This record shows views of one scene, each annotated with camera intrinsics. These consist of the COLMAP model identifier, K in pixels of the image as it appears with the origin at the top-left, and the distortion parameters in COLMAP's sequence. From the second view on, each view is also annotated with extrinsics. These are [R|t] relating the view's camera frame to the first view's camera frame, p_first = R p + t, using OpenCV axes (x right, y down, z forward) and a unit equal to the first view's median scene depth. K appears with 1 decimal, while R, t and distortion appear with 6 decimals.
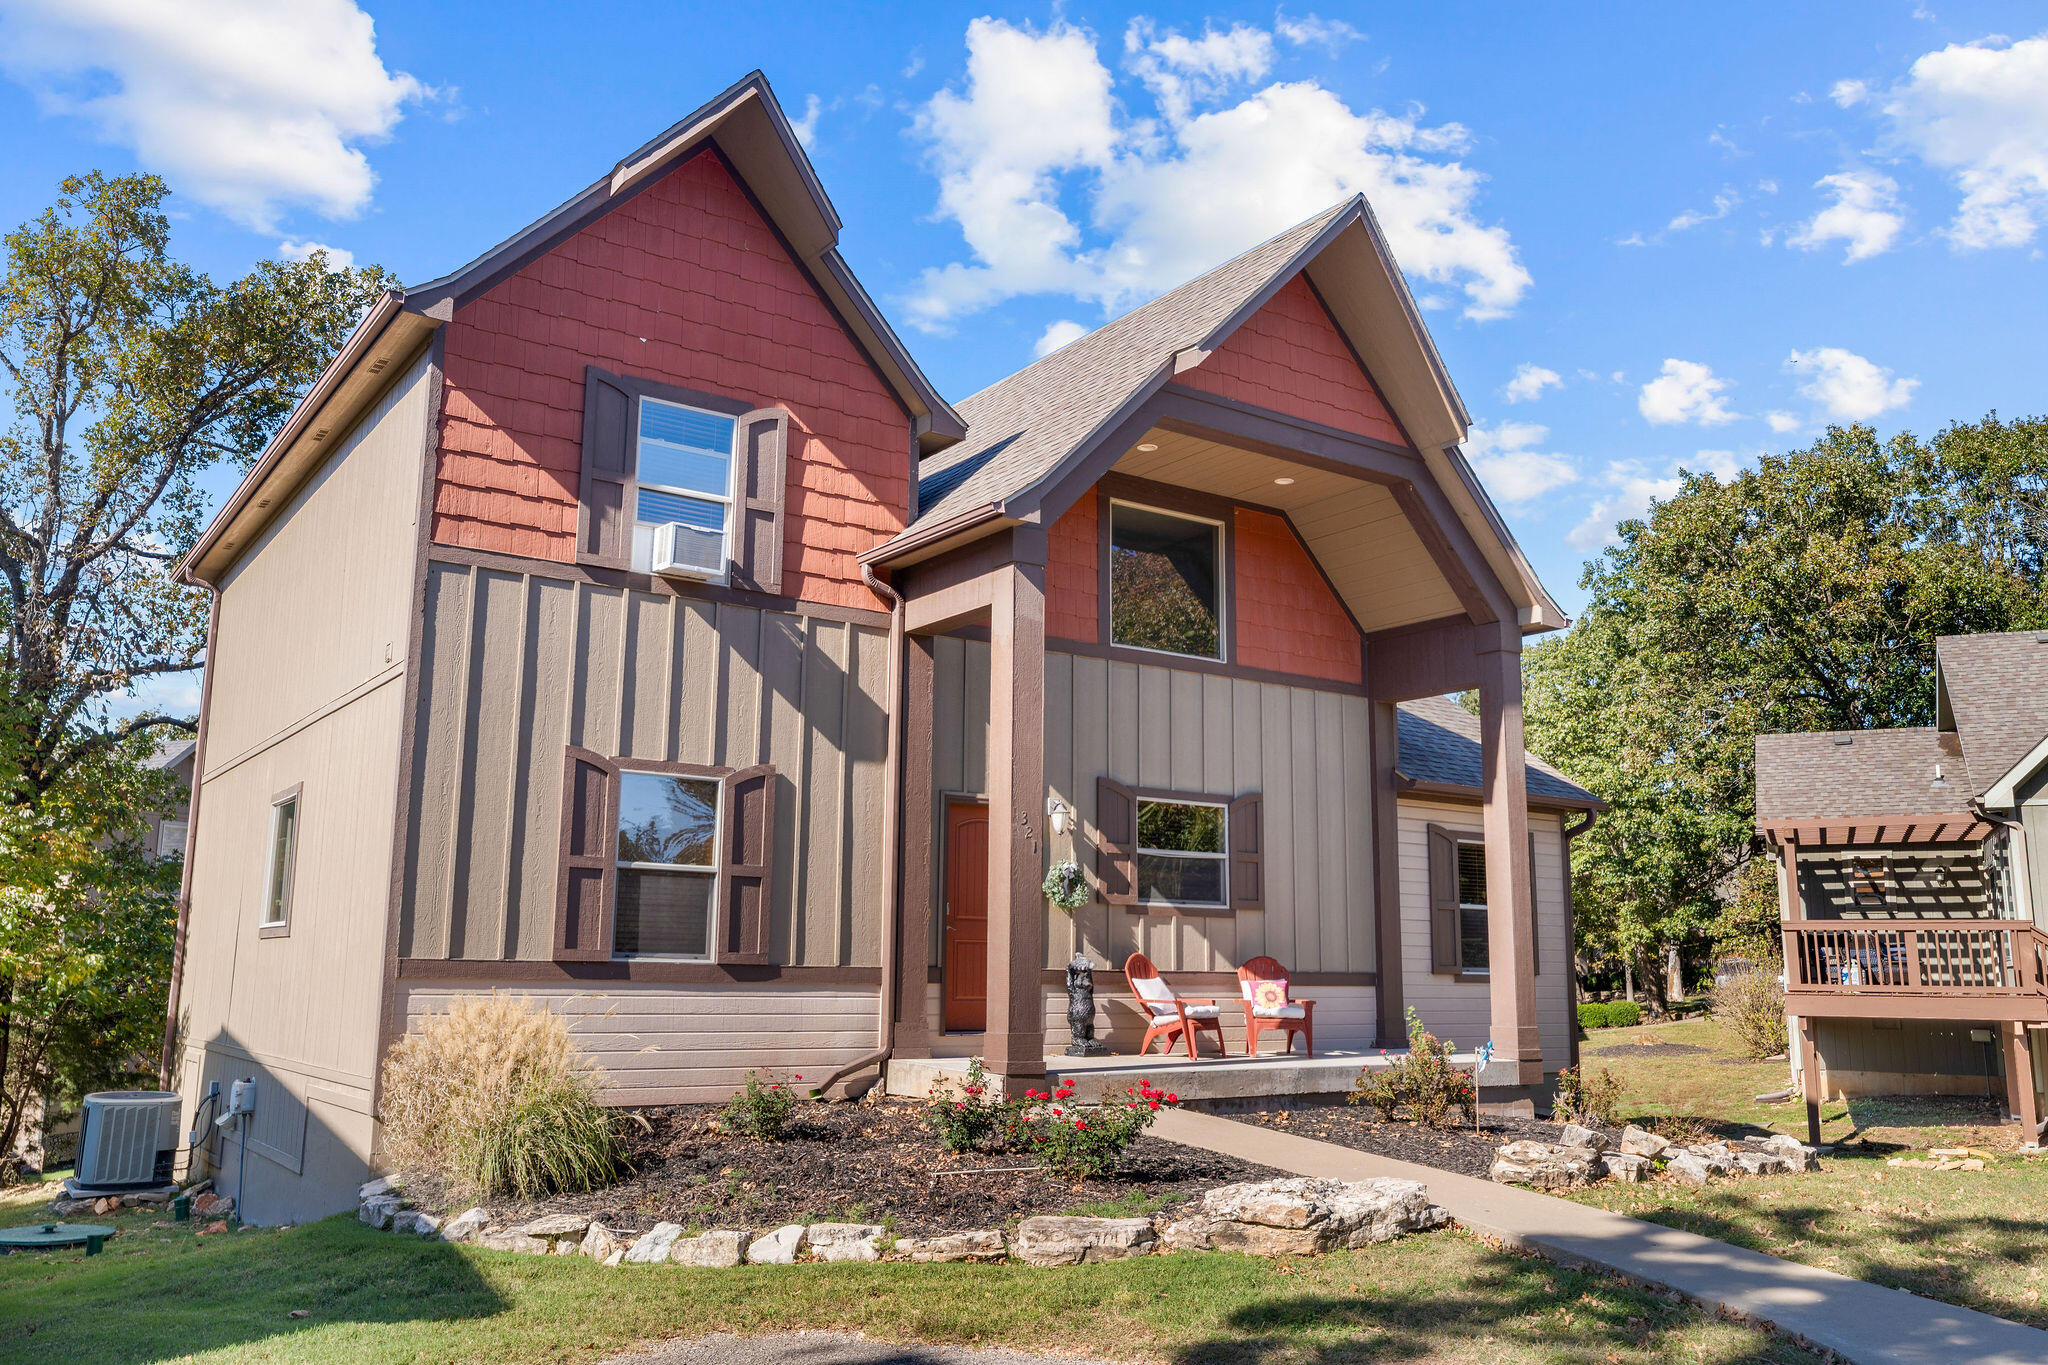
lens RADIAL K [[1620.9, 0, 1026.2], [0, 1620.9, 681.6], [0, 0, 1]] dist [-0.004628, 0.014944]
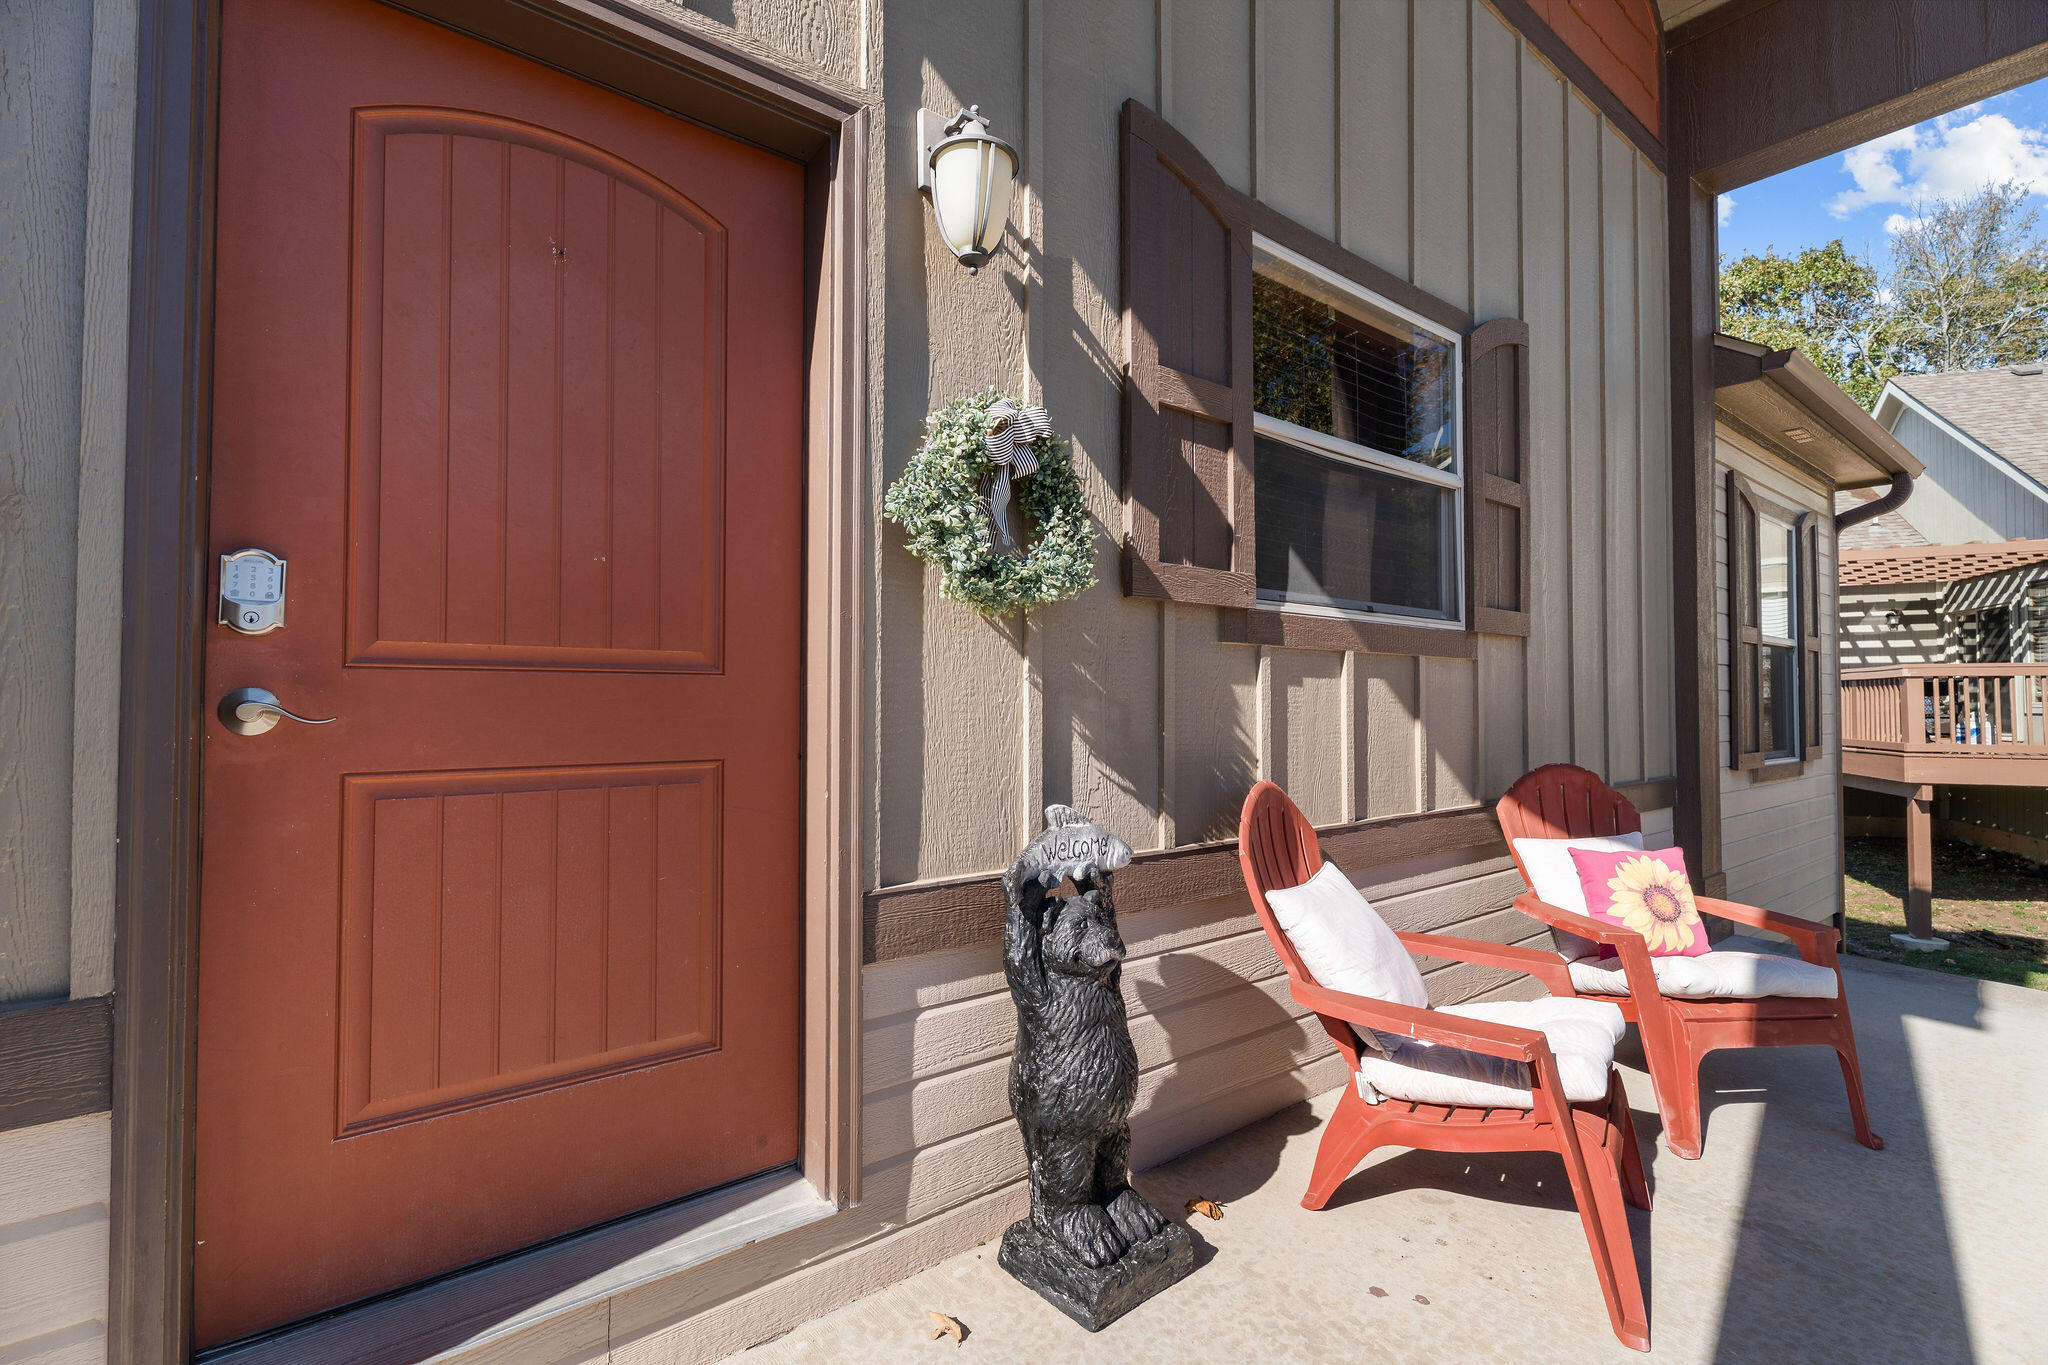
lens RADIAL K [[907.4, 0, 1017.7], [0, 907.4, 696.6], [0, 0, 1]] dist [0.004044, -0.001074]
pose [[0.998918, -0.009412, 0.045533, 0.020965], [0.001489, 0.985271, 0.170994, 0.129721], [-0.046472, -0.170741, 0.984219, 0.870559]]
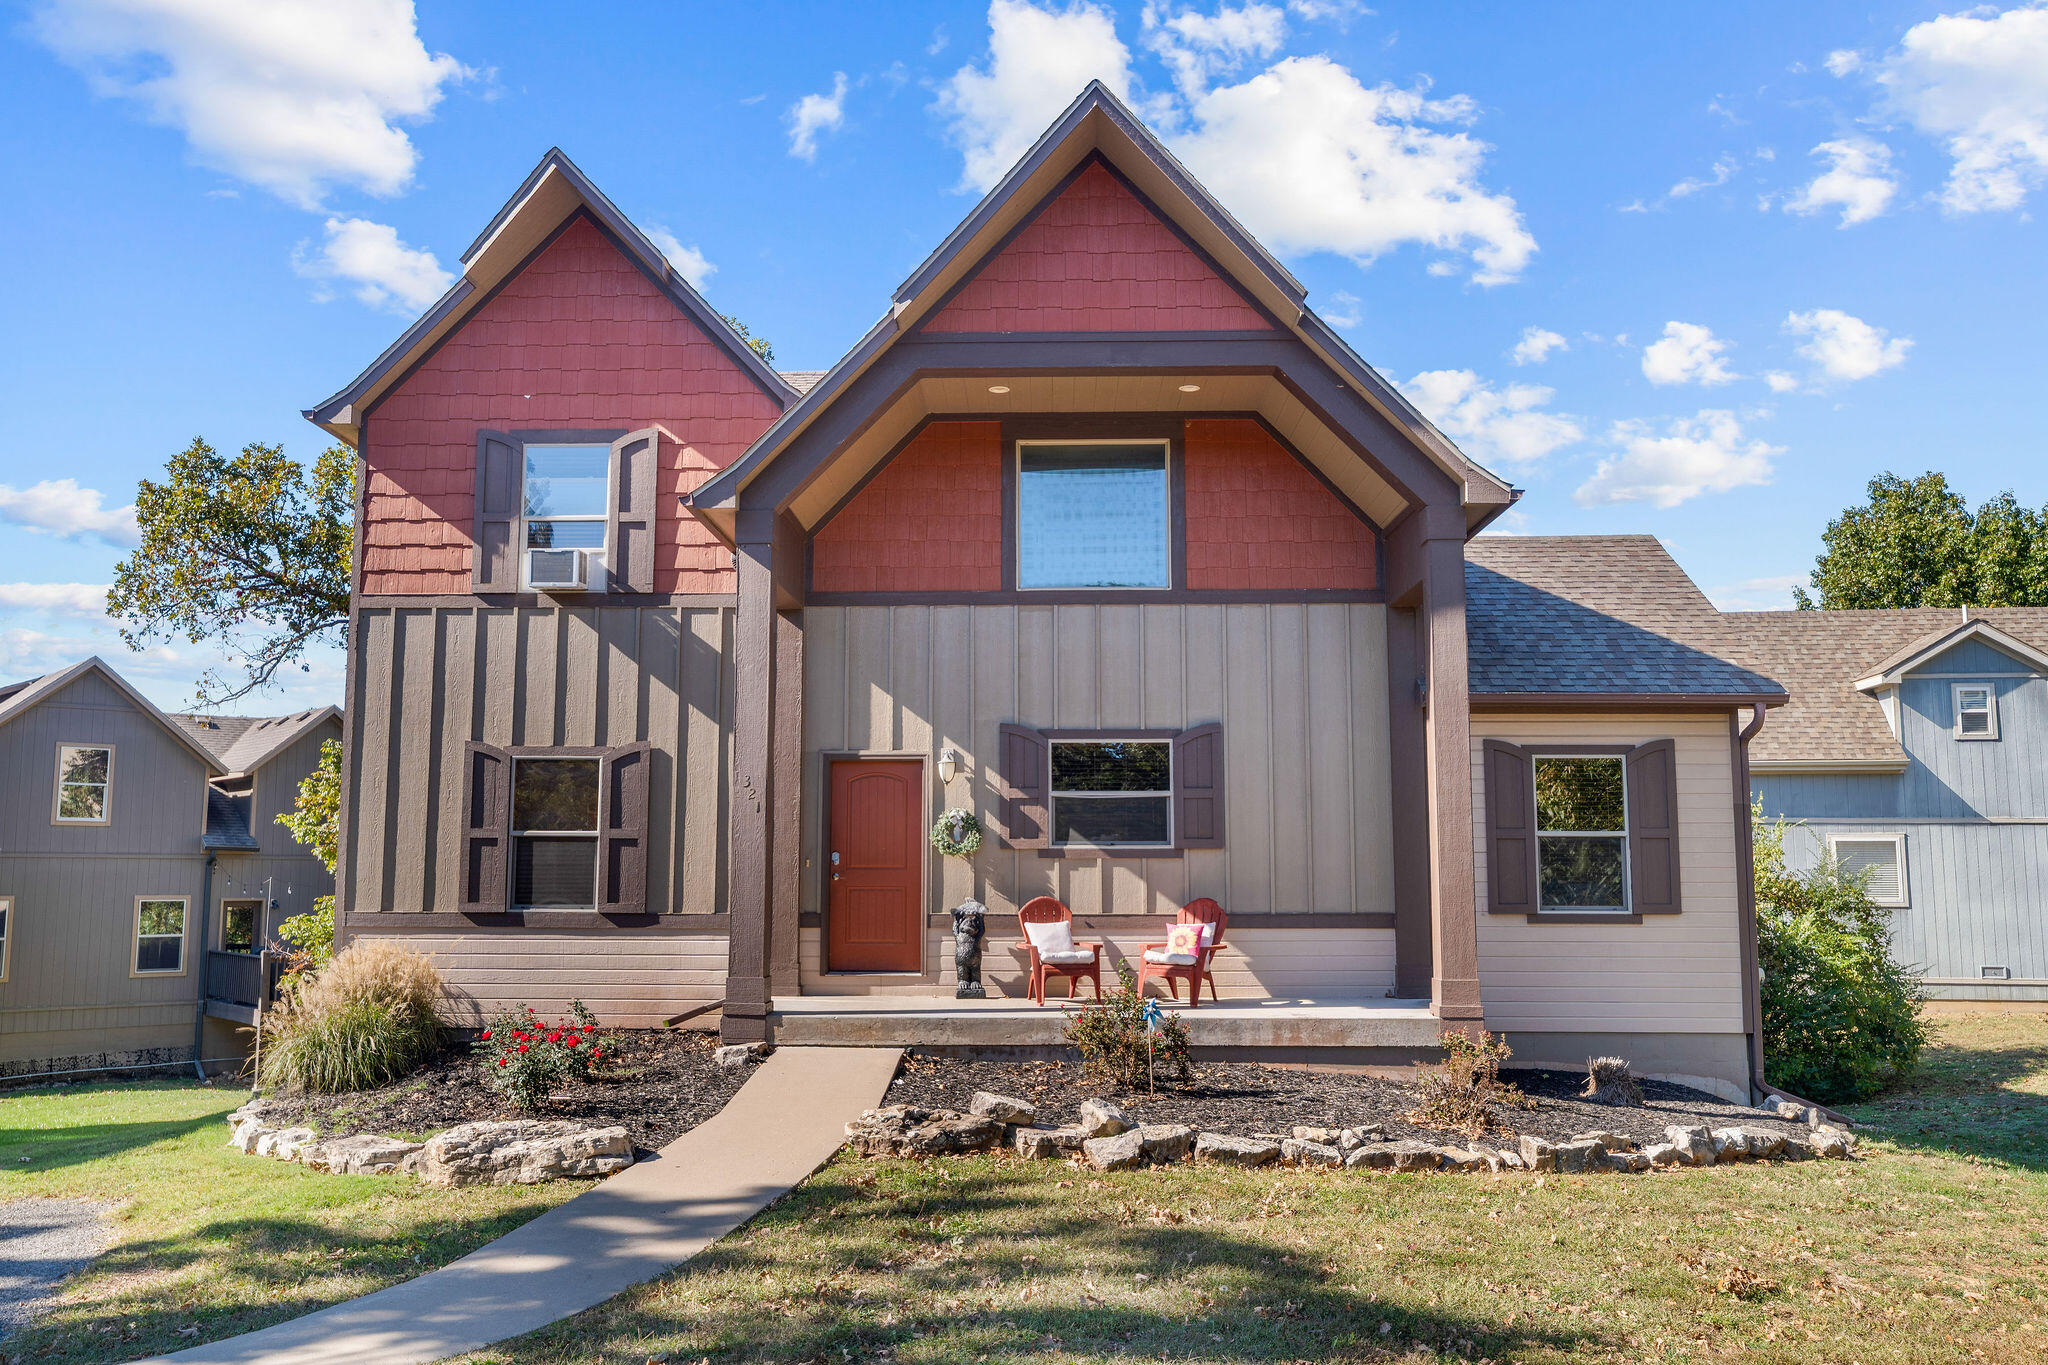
lens RADIAL K [[1620.9, 0, 1026.6], [0, 1620.9, 684.9], [0, 0, 1]] dist [-0.004628, 0.014944]
pose [[0.809516, -0.082302, -0.581300, 0.663936], [0.113355, 0.993405, 0.017209, 0.019902], [0.576051, -0.079825, 0.813507, 0.196263]]
